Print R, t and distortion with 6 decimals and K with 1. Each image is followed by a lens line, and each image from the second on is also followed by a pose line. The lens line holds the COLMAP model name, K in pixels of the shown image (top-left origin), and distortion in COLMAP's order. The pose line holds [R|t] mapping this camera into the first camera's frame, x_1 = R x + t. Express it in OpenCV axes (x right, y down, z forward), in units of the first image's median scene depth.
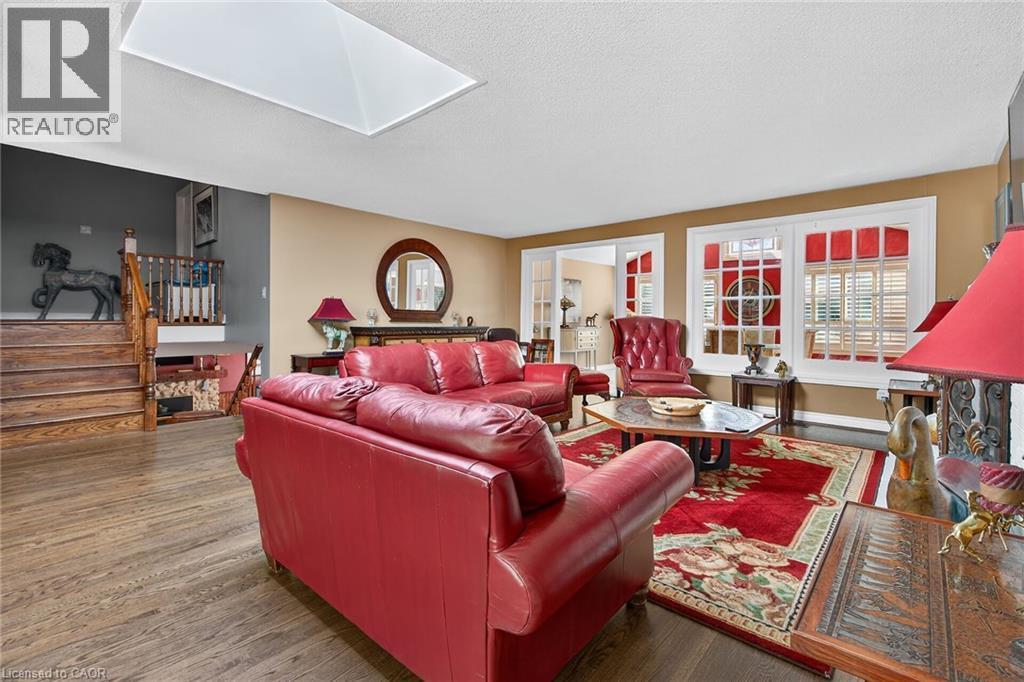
lens RADIAL K [[457.6, 0, 508.1], [0, 457.6, 319.9], [0, 0, 1]] dist [0.003465, 0.000113]
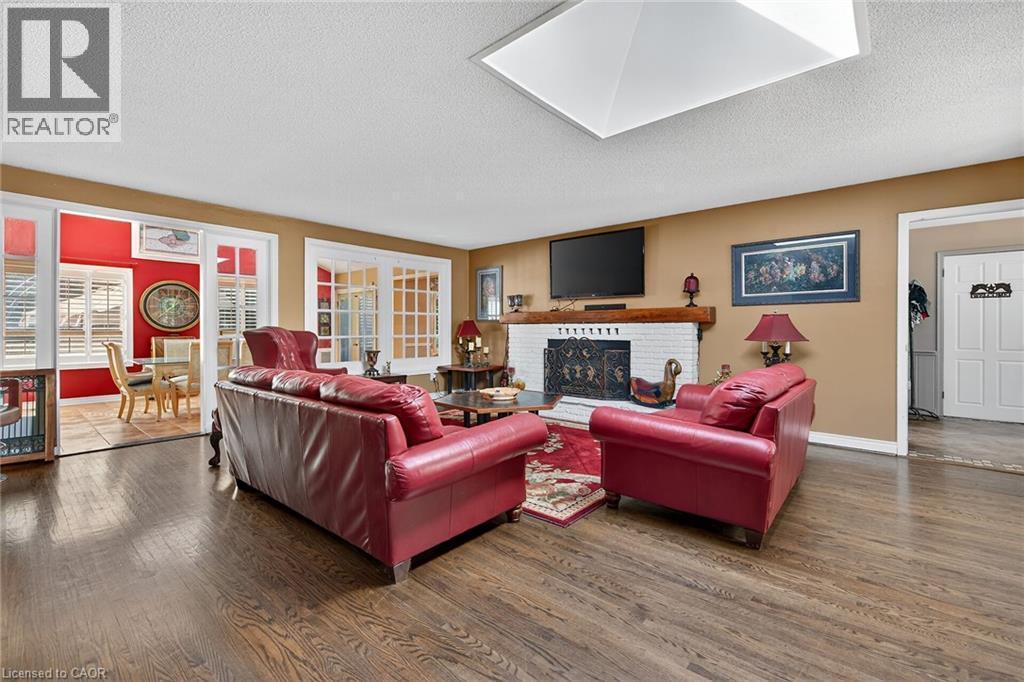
lens RADIAL K [[441.0, 0, 510.5], [0, 441.0, 333.0], [0, 0, 1]] dist [0.004821, 0.000267]
pose [[-0.015324, -0.010463, 0.999828, -1.325671], [-0.002630, 0.999942, 0.010424, -0.015788], [-0.999879, -0.002470, -0.015351, 1.344958]]
